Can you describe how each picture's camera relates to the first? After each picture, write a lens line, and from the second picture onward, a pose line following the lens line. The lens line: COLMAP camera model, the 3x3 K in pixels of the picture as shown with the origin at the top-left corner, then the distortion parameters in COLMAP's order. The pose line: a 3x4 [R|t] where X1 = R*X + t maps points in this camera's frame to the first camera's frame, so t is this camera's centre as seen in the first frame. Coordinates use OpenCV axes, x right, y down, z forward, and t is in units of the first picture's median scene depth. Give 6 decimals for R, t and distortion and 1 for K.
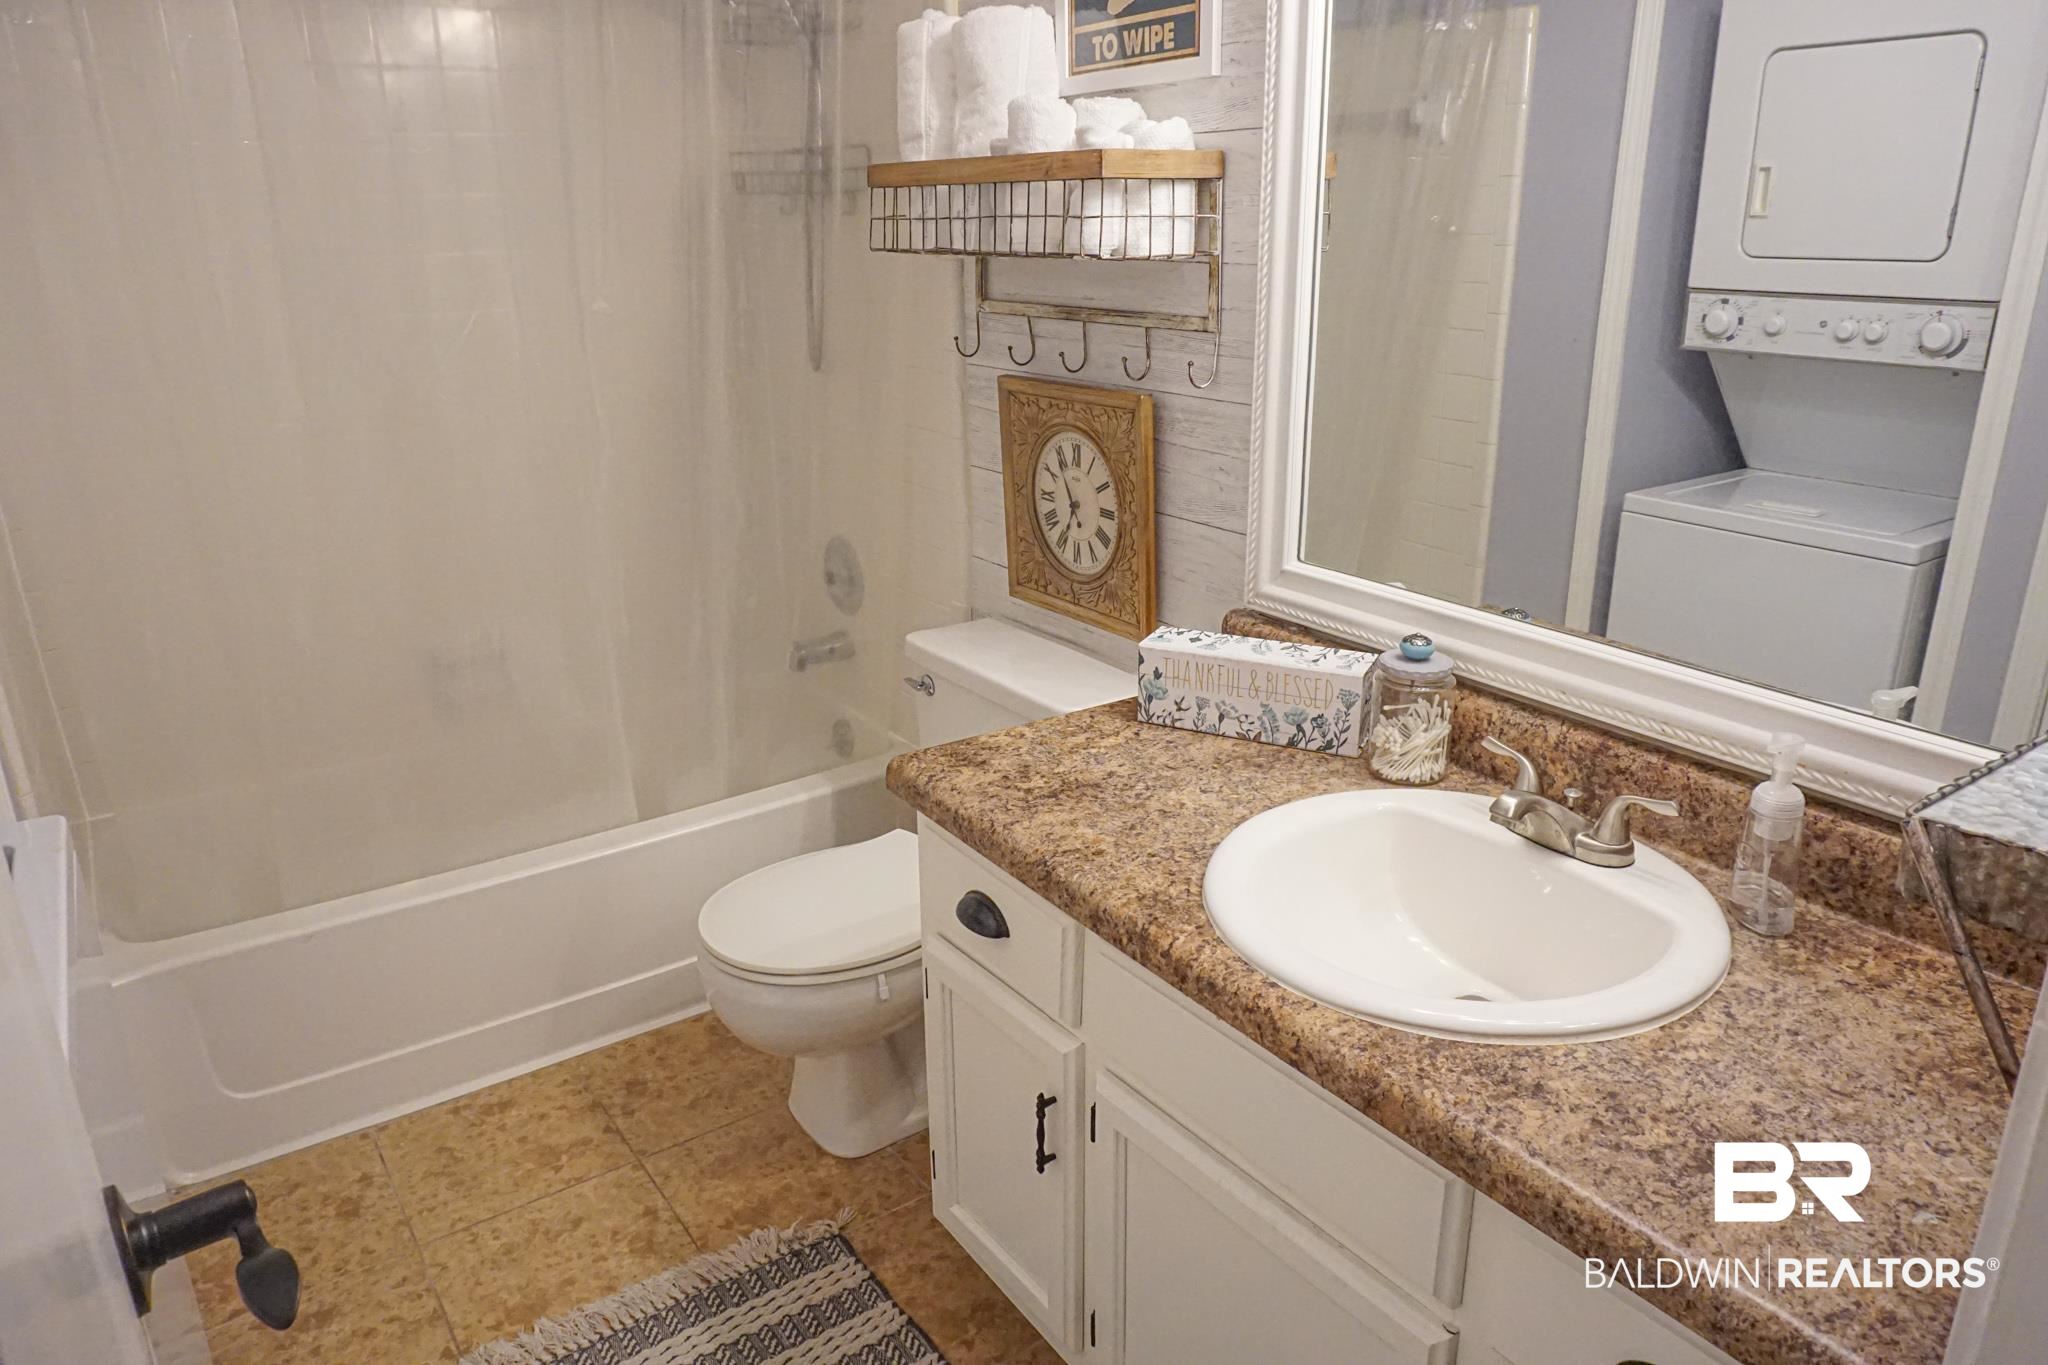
lens RADIAL K [[1366.4, 0, 1028.3], [0, 1366.4, 683.9], [0, 0, 1]] dist [-0.050204, 0.036212]
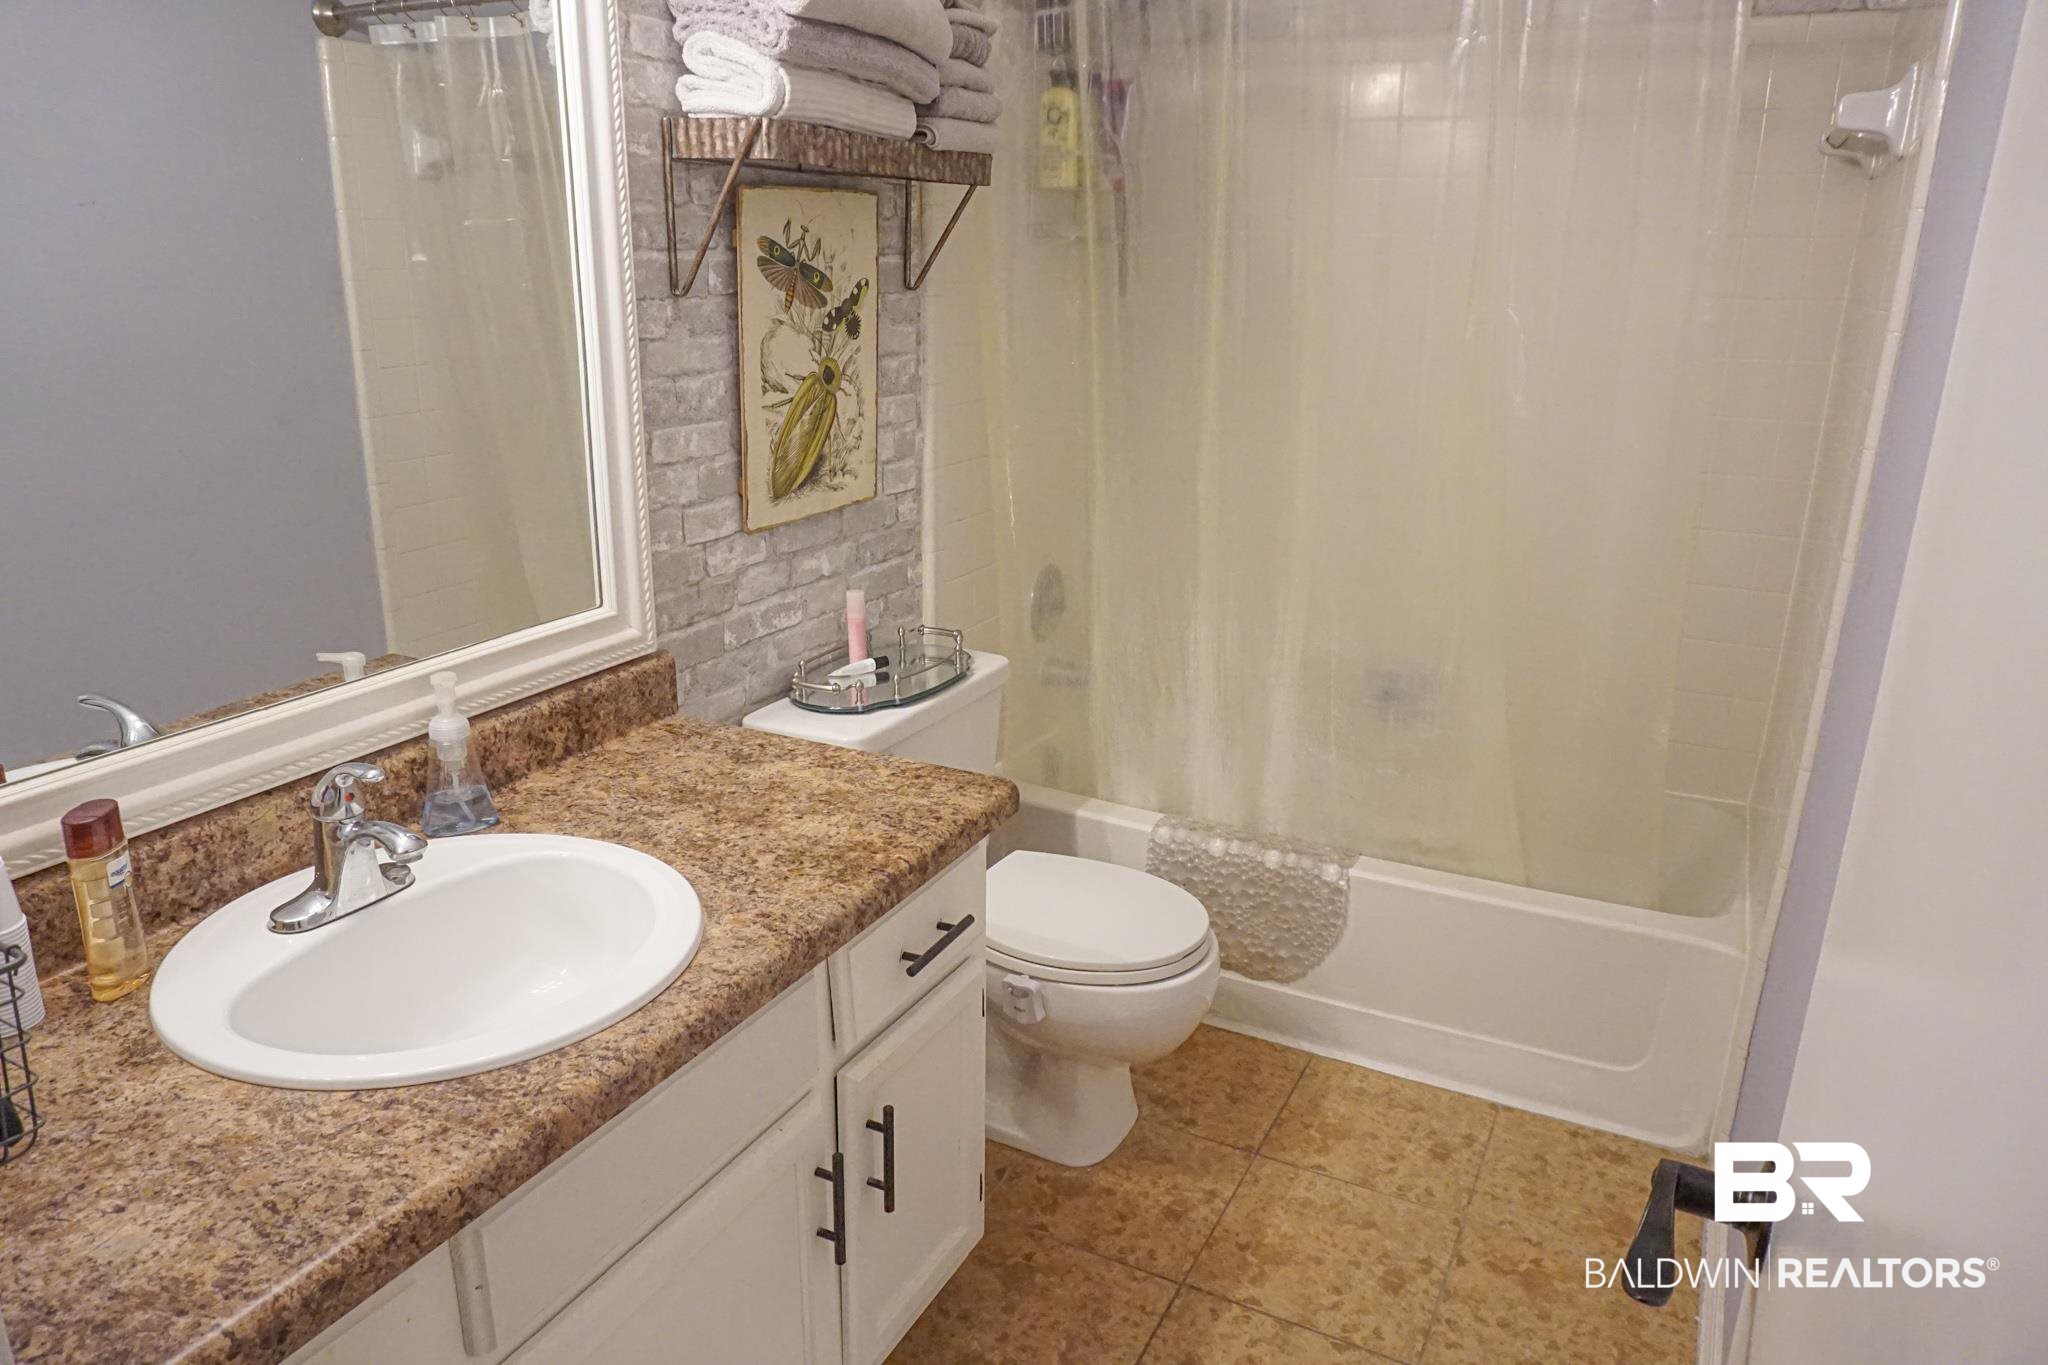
lens RADIAL K [[1366.4, 0, 1028.3], [0, 1366.4, 683.9], [0, 0, 1]] dist [-0.050204, 0.036212]
pose [[-0.490773, -0.261122, 0.831239, -0.783839], [0.270388, 0.861288, 0.430201, -0.374540], [-0.828271, 0.435888, -0.352092, 1.087044]]
